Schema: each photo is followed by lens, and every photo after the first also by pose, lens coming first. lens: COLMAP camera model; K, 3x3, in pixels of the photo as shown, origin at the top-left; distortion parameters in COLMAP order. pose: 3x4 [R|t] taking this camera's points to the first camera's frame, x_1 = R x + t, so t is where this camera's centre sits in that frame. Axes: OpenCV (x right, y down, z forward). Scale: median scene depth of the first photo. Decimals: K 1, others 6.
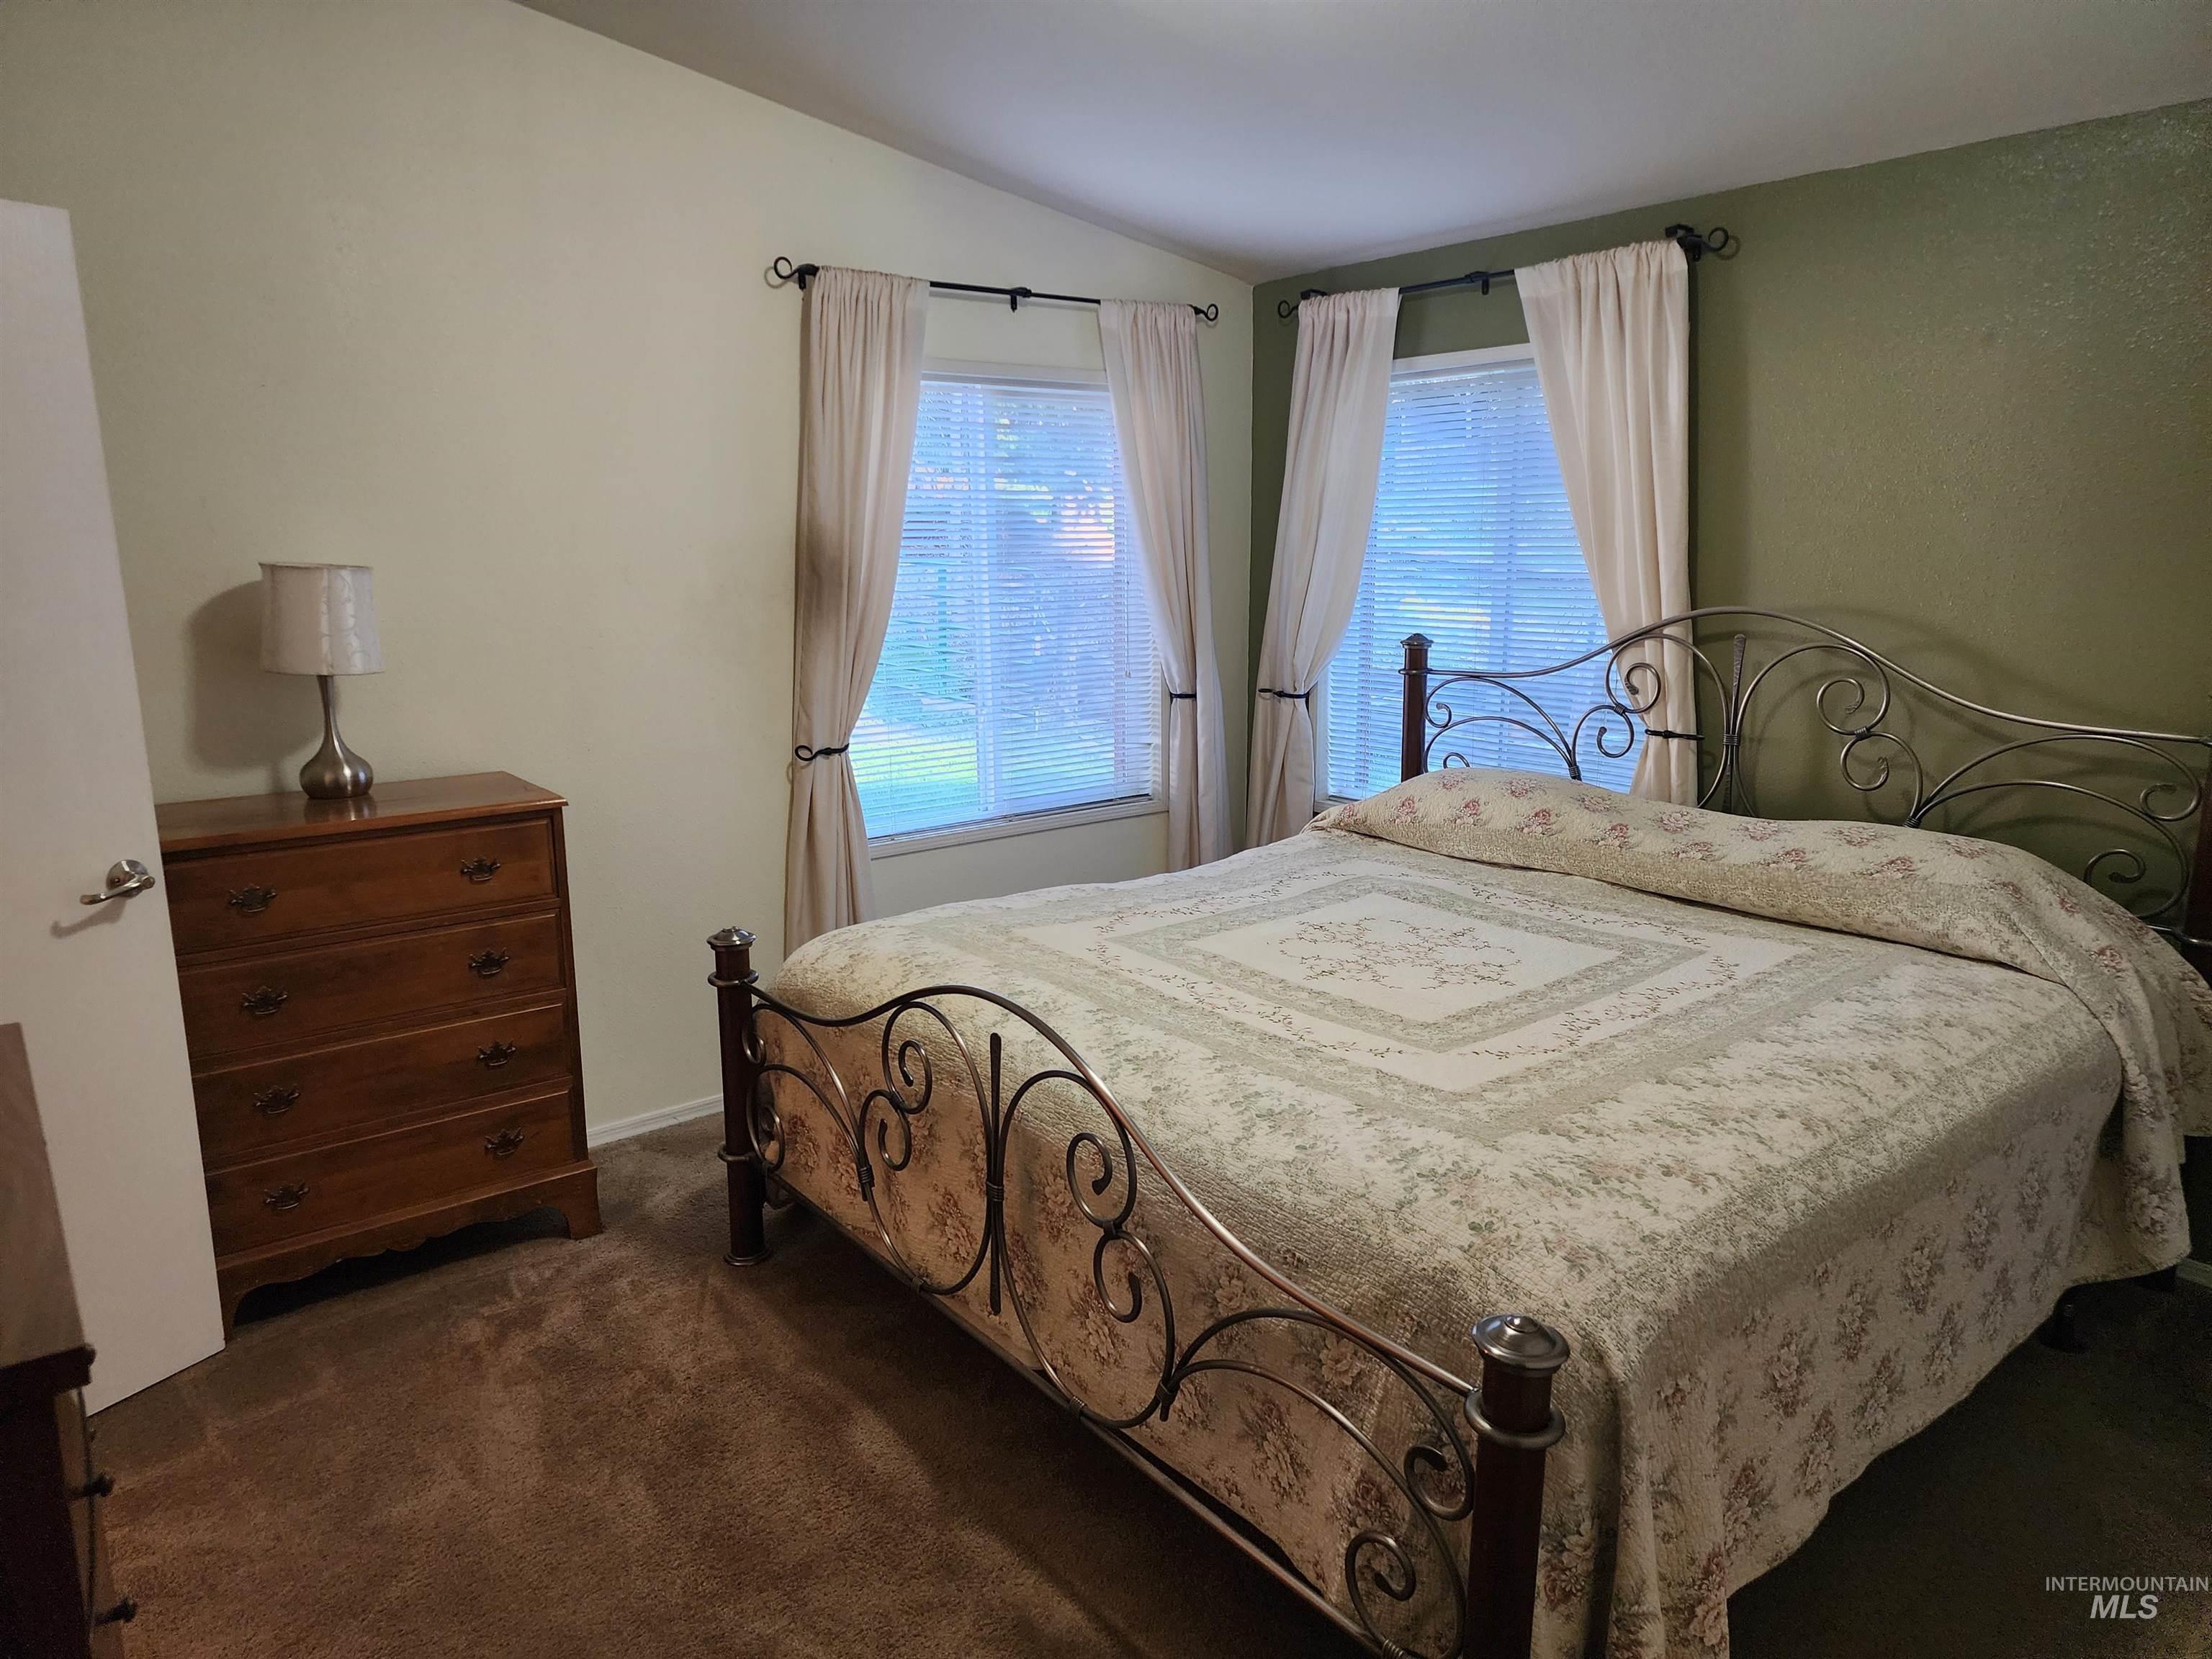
lens RADIAL K [[1491.0, 0, 1082.5], [0, 1491.0, 842.4], [0, 0, 1]] dist [0.067719, -0.050321]
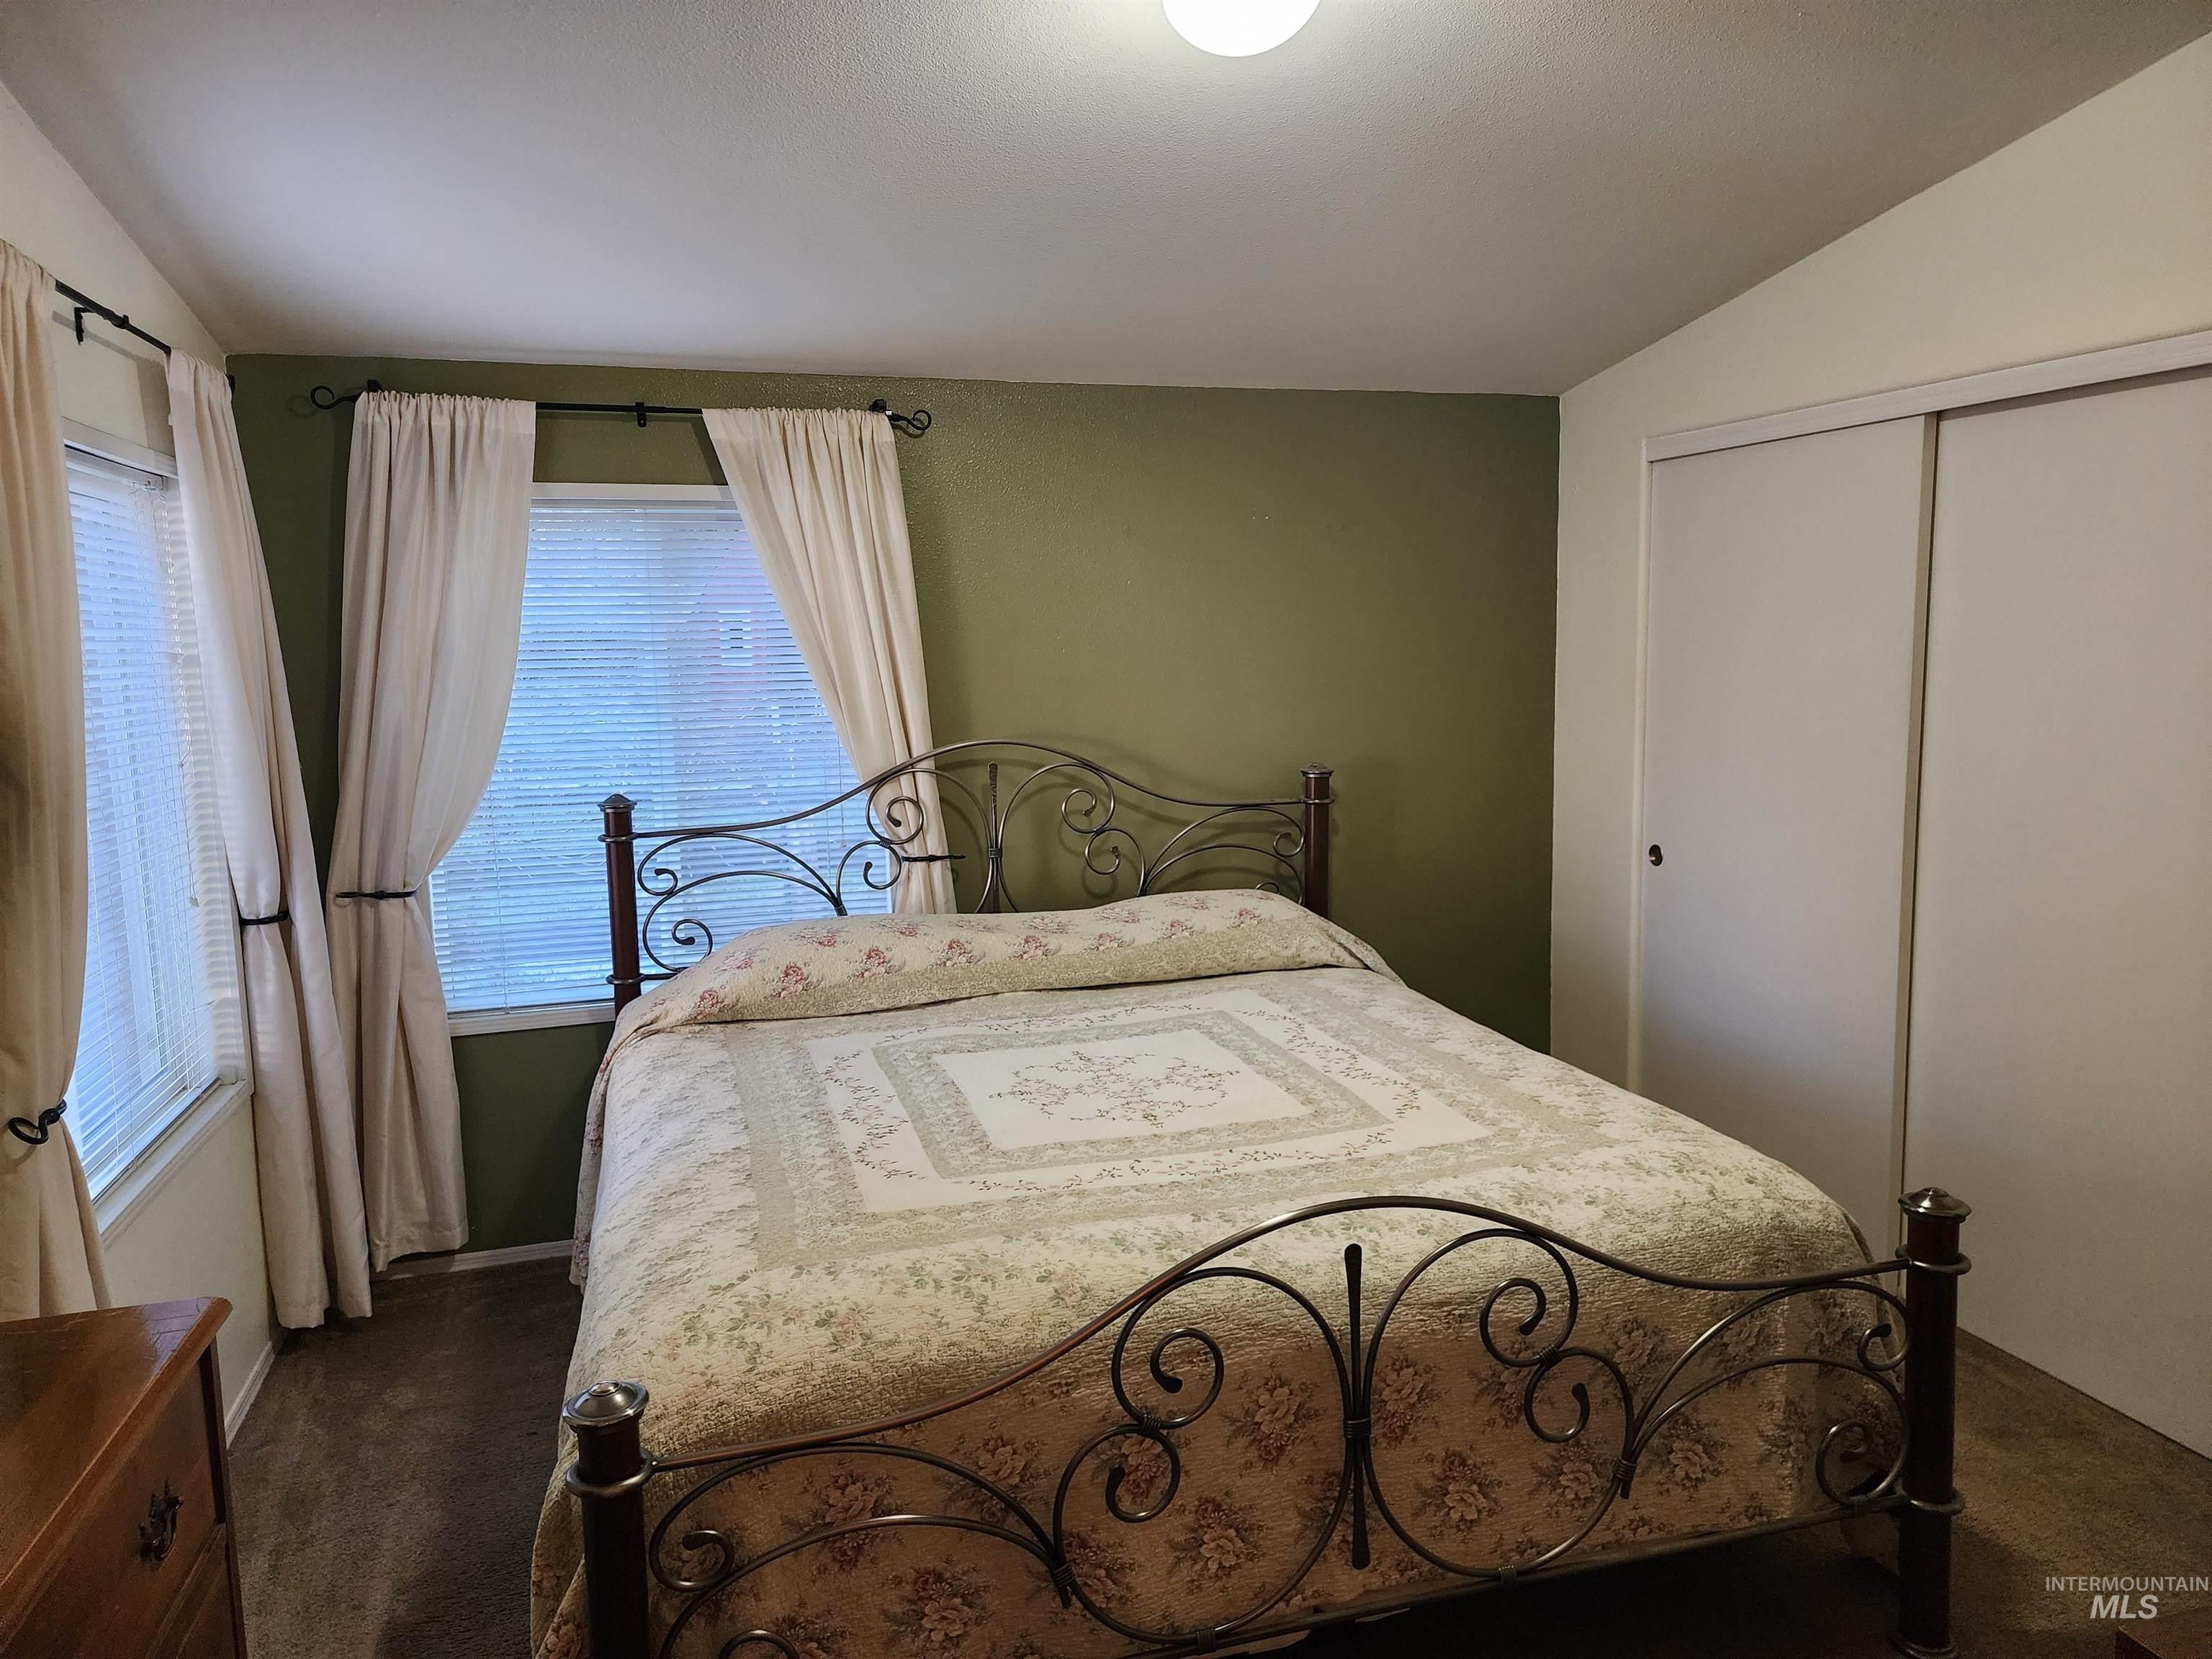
lens RADIAL K [[1491.0, 0, 1101.1], [0, 1491.0, 848.7], [0, 0, 1]] dist [0.067719, -0.050321]
pose [[0.346726, -0.130710, 0.928814, -0.661367], [0.211138, 0.975705, 0.058491, -0.134200], [-0.913894, 0.175828, 0.365900, 0.568062]]
